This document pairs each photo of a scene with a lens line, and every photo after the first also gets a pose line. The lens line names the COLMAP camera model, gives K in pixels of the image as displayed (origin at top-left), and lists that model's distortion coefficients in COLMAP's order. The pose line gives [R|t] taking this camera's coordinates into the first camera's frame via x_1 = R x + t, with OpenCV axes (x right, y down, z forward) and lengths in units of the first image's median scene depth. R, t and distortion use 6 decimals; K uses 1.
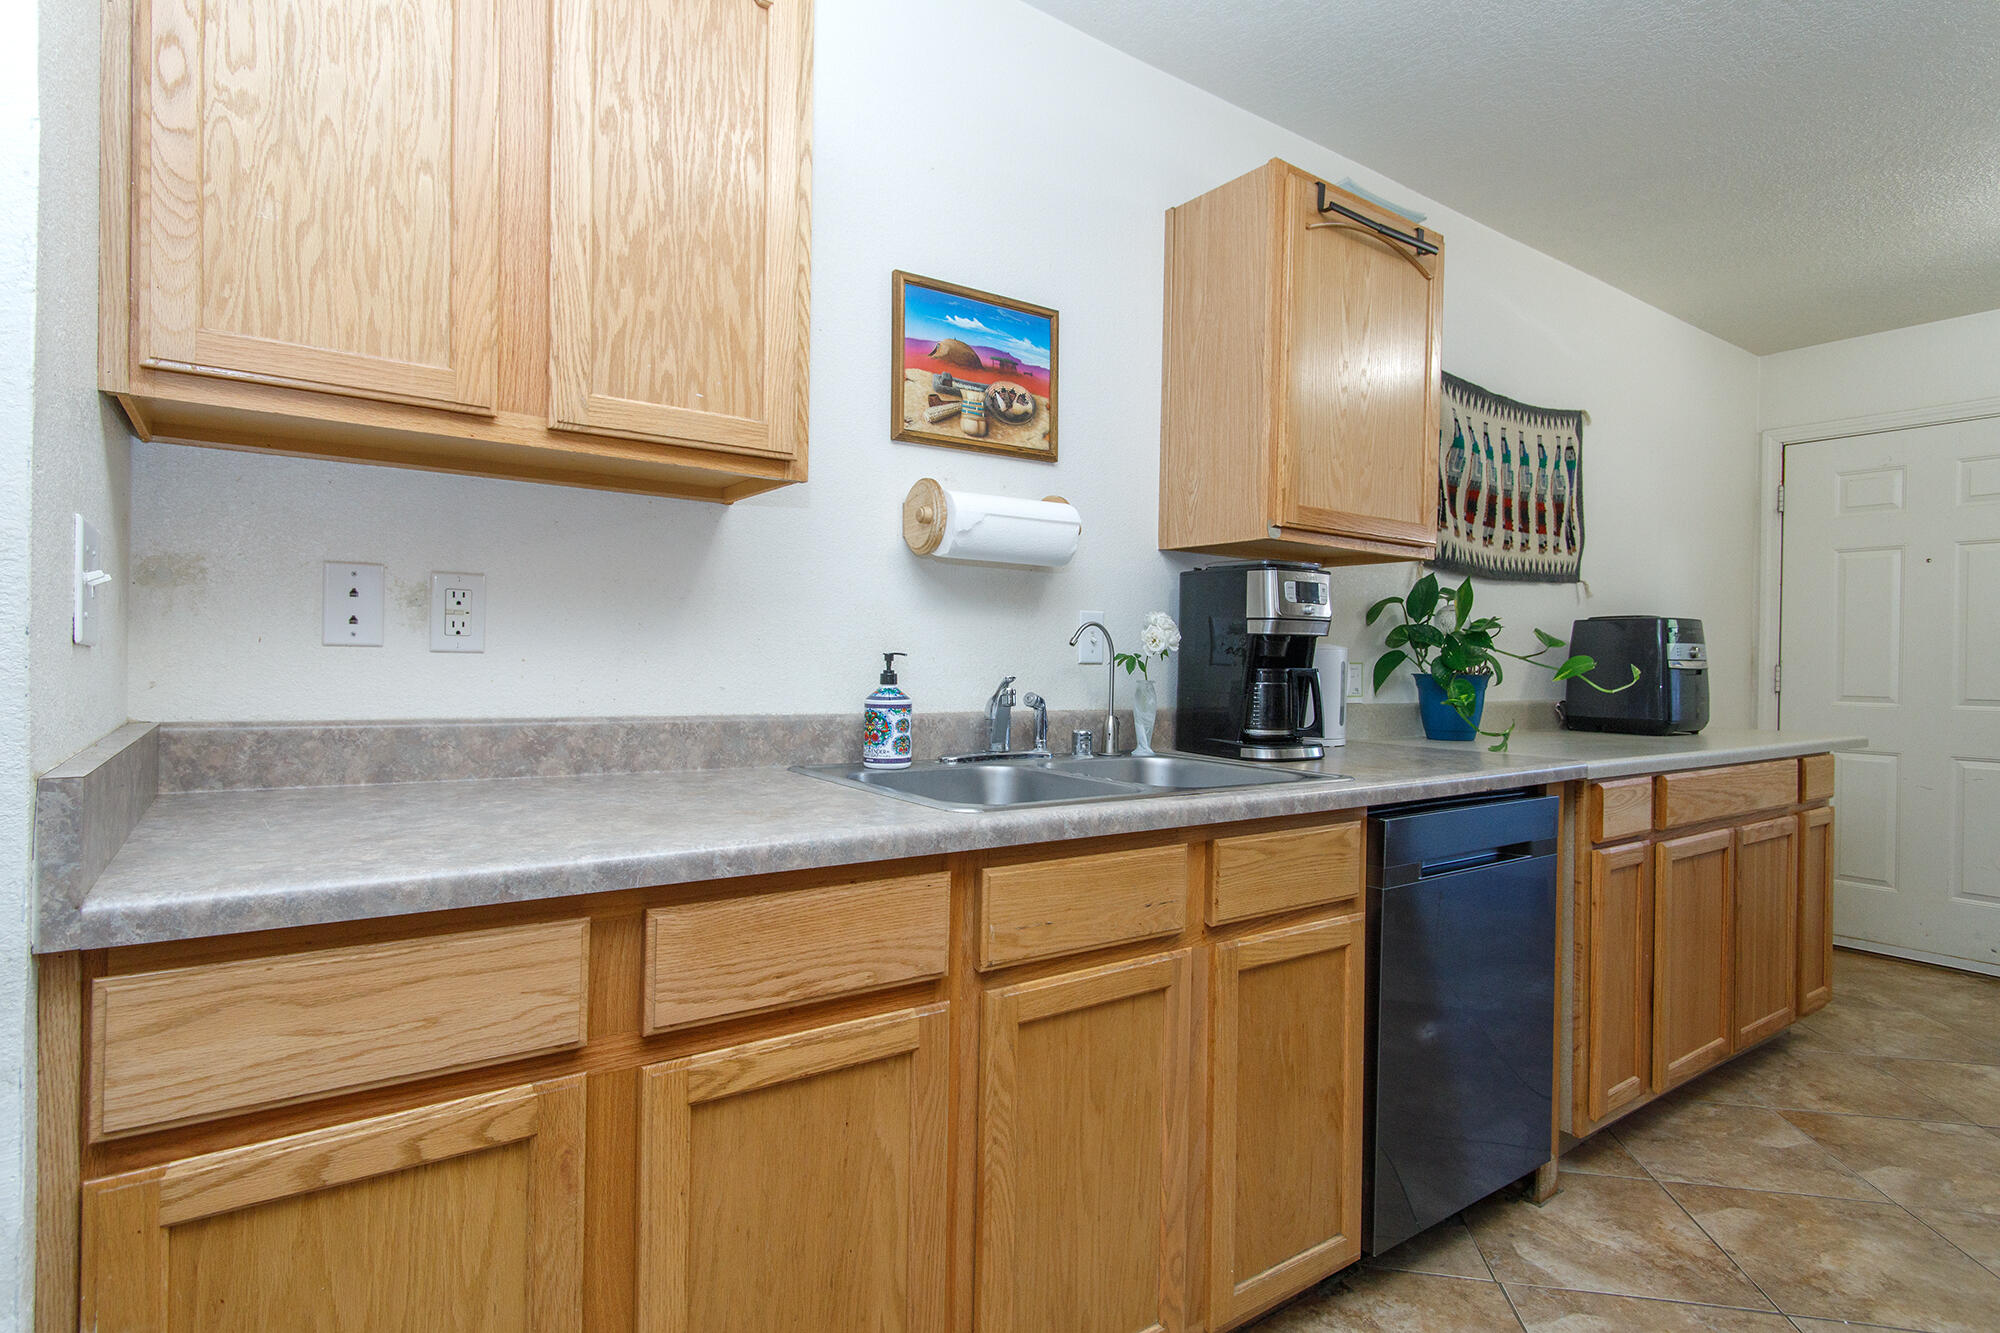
lens RADIAL K [[1030.0, 0, 1000.0], [0, 1030.0, 666.5], [0, 0, 1]] dist [0.017577, -0.008518]
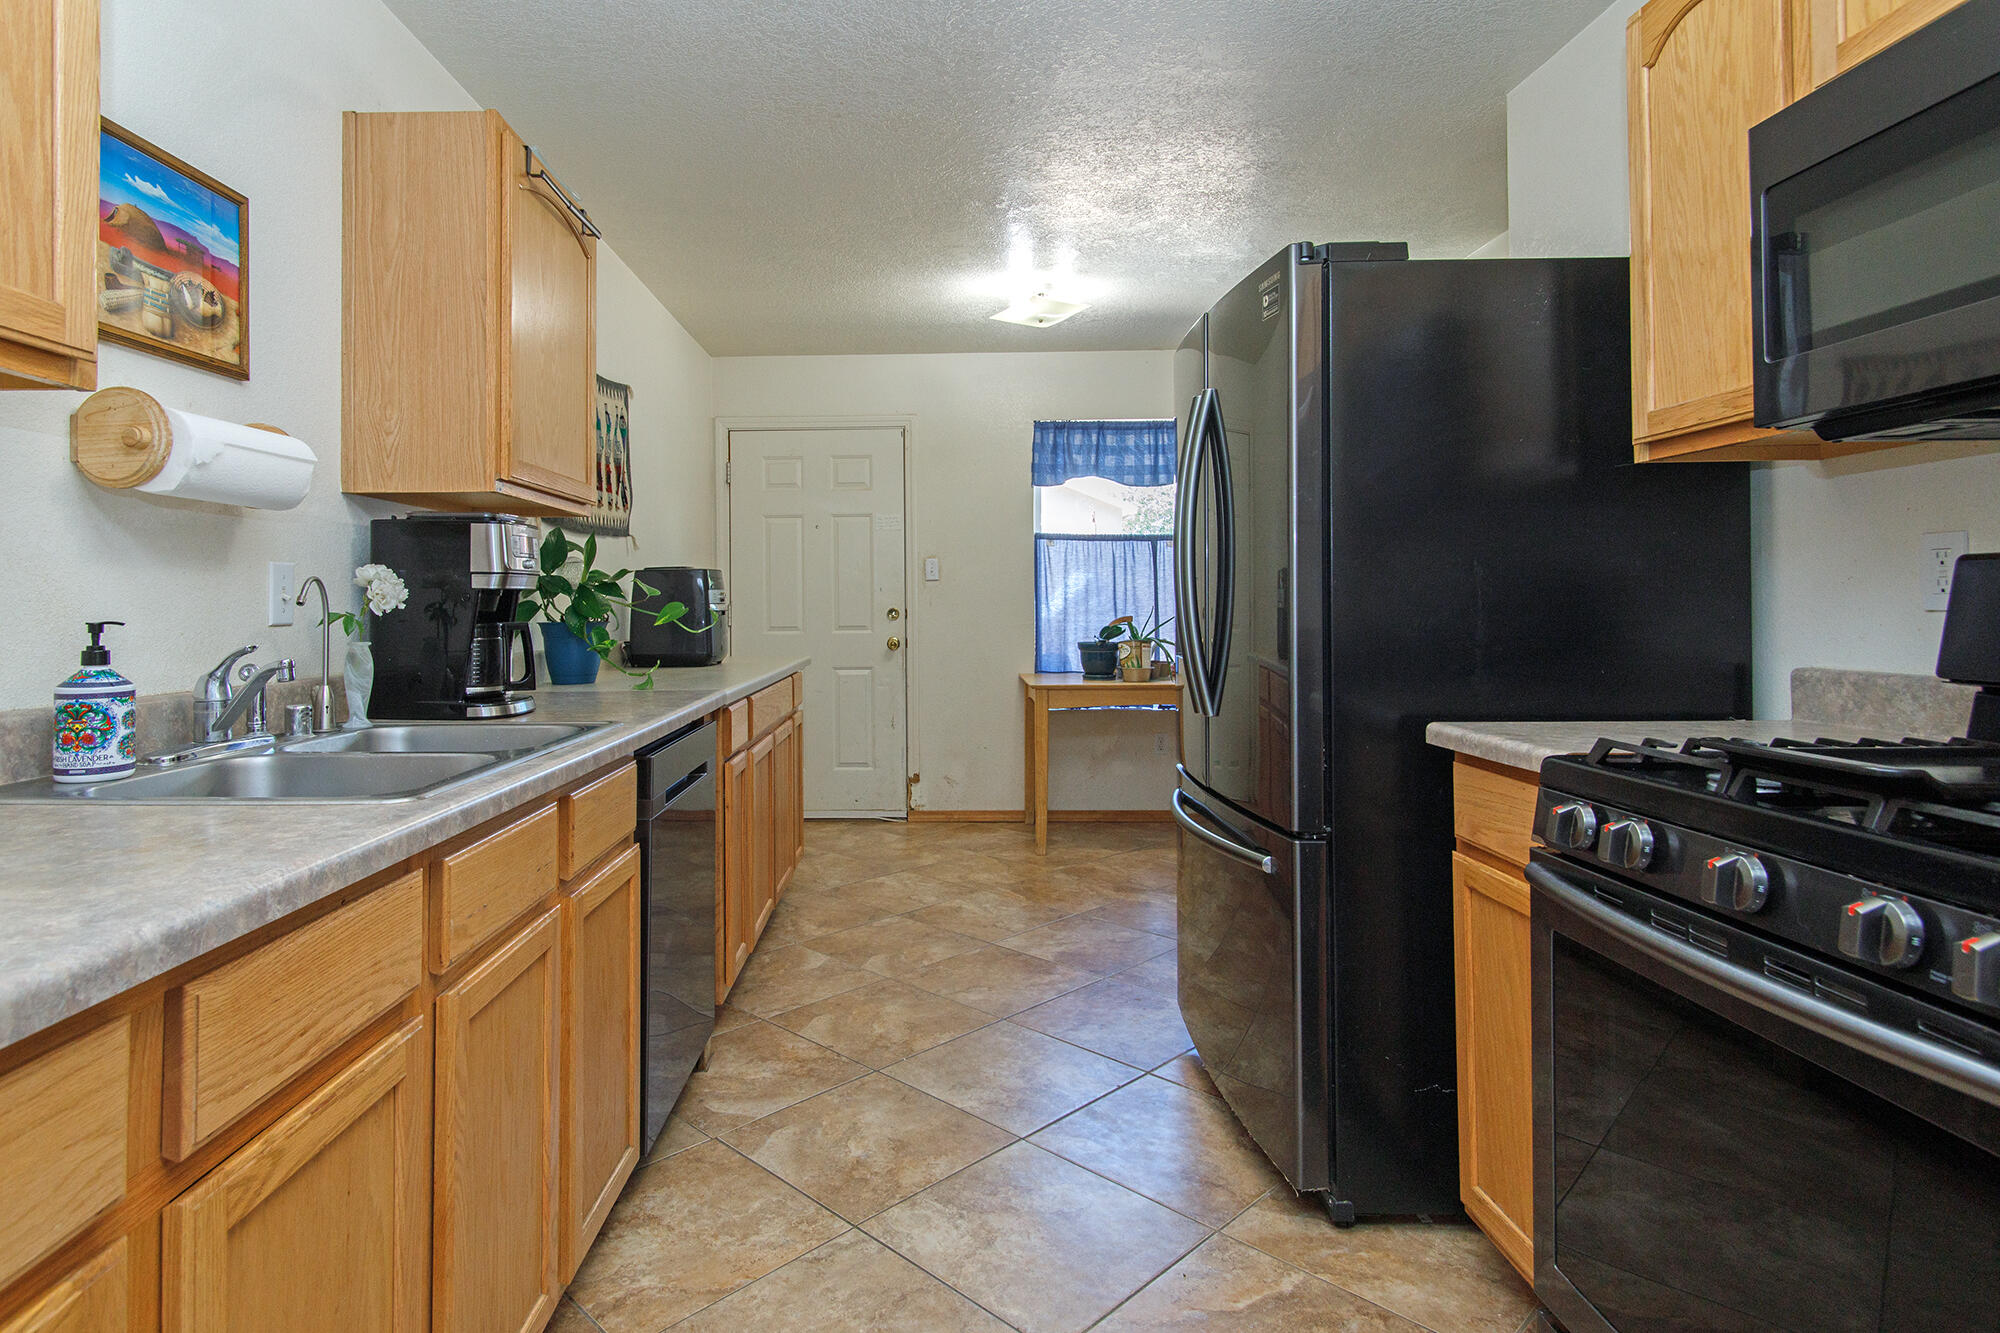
lens RADIAL K [[1074.6, 0, 963.5], [0, 1074.6, 582.4], [0, 0, 1]] dist [0.002743, -0.000289]
pose [[0.570868, -0.005007, 0.821027, -0.332624], [0.024238, 0.999648, -0.010757, -0.015708], [-0.820684, 0.026041, 0.570789, 0.050598]]
